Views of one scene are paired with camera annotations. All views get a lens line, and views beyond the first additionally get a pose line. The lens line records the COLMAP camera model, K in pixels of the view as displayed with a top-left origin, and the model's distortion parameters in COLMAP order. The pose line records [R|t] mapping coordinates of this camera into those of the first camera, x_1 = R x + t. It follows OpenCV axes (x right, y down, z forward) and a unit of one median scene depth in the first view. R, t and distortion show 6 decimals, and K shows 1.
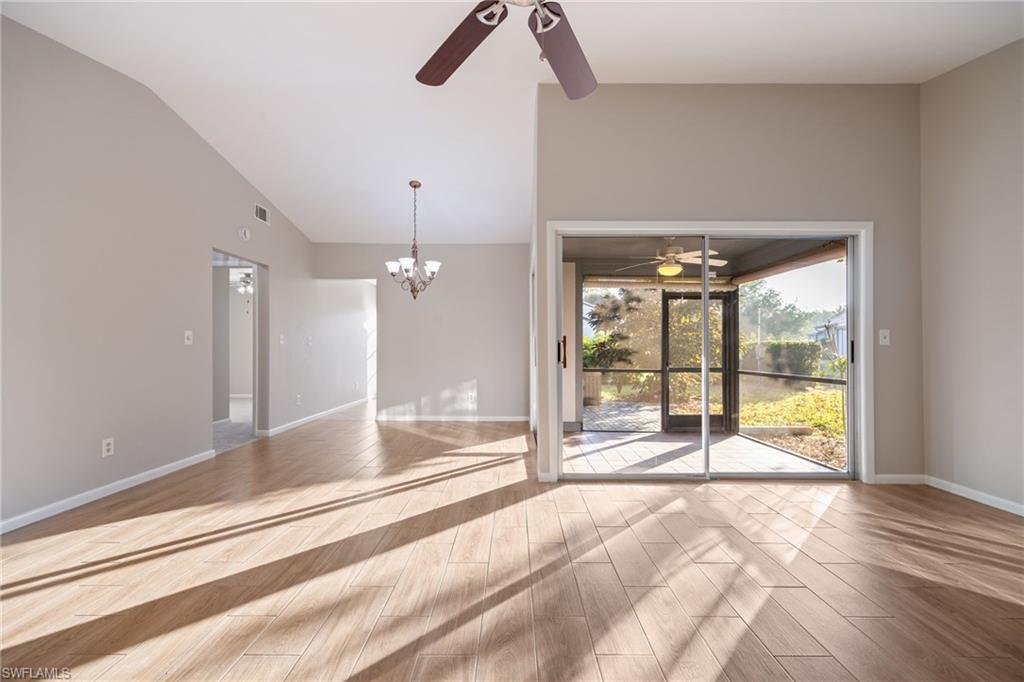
lens RADIAL K [[425.8, 0, 512.0], [0, 425.8, 341.0], [0, 0, 1]] dist [0.000498, 0.000096]
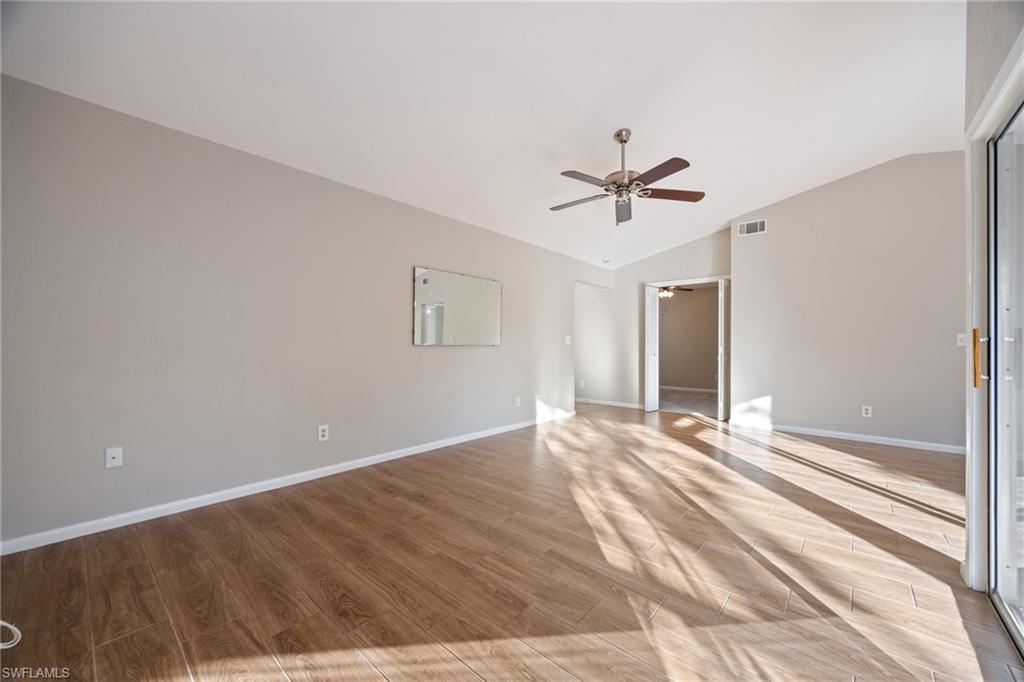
lens RADIAL K [[384.0, 0, 512.0], [0, 384.0, 341.0], [0, 0, 1]] dist [-0.001997, -0.000309]
pose [[-0.668820, -0.009294, -0.743367, 1.033066], [-0.002197, 0.999942, -0.010526, 0.003657], [0.743421, -0.005407, -0.668801, 1.001396]]
